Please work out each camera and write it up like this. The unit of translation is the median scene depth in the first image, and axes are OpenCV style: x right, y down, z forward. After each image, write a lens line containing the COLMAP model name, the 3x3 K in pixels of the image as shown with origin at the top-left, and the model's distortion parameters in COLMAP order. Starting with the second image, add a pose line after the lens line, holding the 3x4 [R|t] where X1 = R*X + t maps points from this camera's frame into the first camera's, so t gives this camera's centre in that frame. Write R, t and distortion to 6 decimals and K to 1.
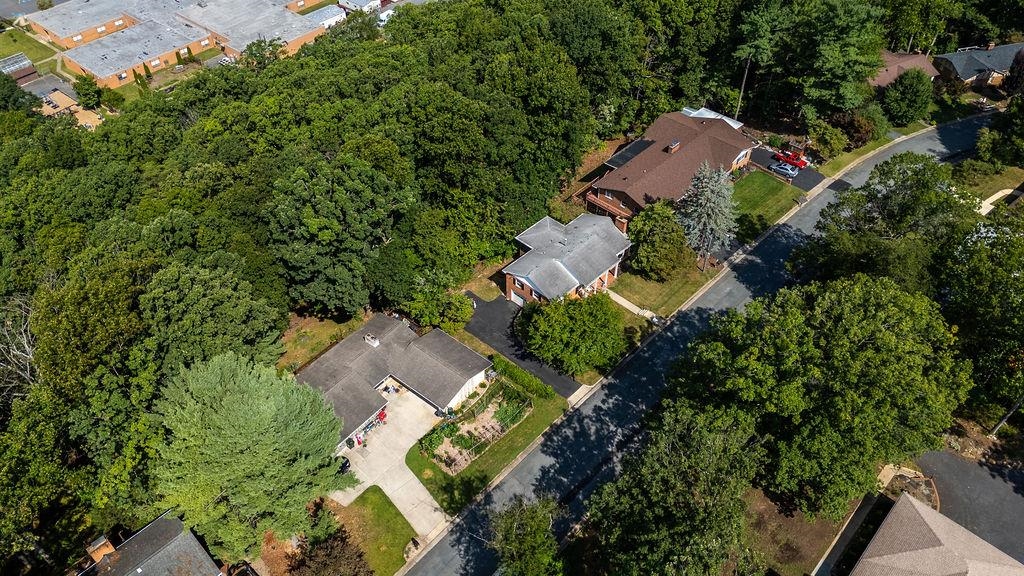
lens RADIAL K [[775.5, 0, 509.8], [0, 775.5, 284.6], [0, 0, 1]] dist [0.022641, -0.007340]
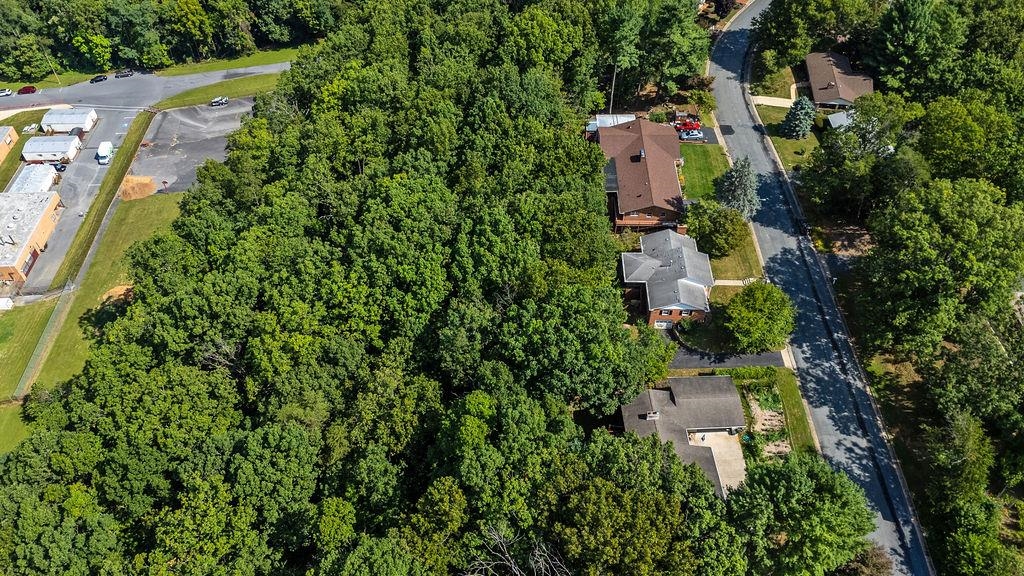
lens RADIAL K [[775.5, 0, 511.1], [0, 775.5, 290.6], [0, 0, 1]] dist [0.022641, -0.007340]
pose [[0.735382, -0.492731, 0.465220, -0.814556], [0.468285, 0.865729, 0.176698, -0.409951], [-0.489819, 0.087916, 0.867380, 0.094942]]
